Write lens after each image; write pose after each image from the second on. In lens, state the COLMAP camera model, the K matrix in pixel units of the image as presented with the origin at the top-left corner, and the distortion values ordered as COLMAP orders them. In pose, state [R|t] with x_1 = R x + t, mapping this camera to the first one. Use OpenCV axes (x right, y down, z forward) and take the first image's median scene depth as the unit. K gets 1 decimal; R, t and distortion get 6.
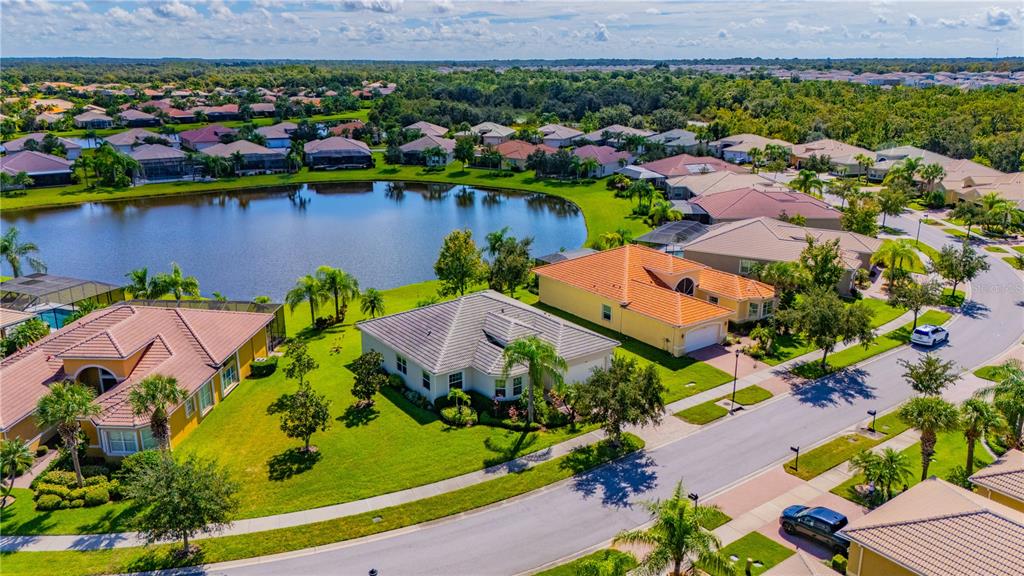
lens RADIAL K [[757.9, 0, 509.8], [0, 757.9, 259.8], [0, 0, 1]] dist [0.038298, -0.001330]
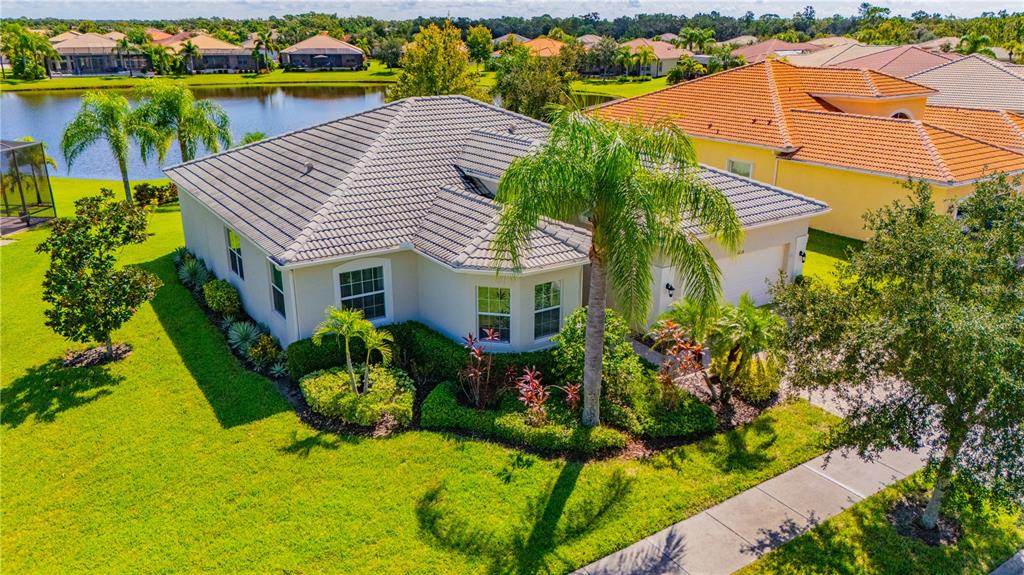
lens RADIAL K [[751.2, 0, 512.0], [0, 751.2, 287.5], [0, 0, 1]] dist [0.002756, -0.000205]
pose [[0.999400, 0.015120, -0.031172, 0.004630], [-0.012568, 0.996675, 0.080503, 0.131550], [0.032286, -0.080063, 0.996267, 0.681333]]
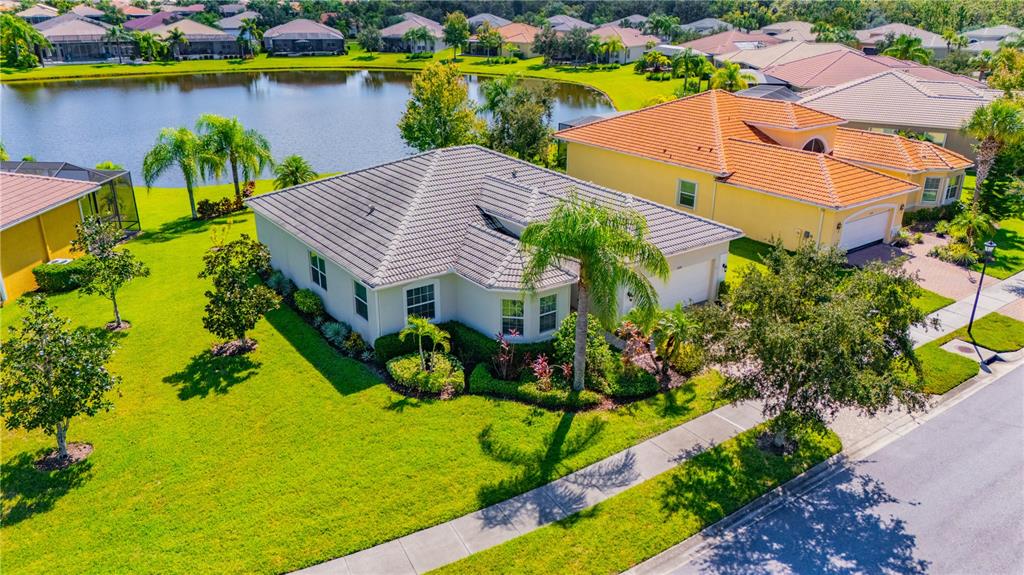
lens RADIAL K [[751.2, 0, 512.0], [0, 751.2, 287.5], [0, 0, 1]] dist [0.002756, -0.000205]
pose [[0.999956, 0.004926, 0.007938, -0.016737], [-0.005868, 0.992348, 0.123335, 0.091559], [-0.007270, -0.123376, 0.992333, 0.528713]]
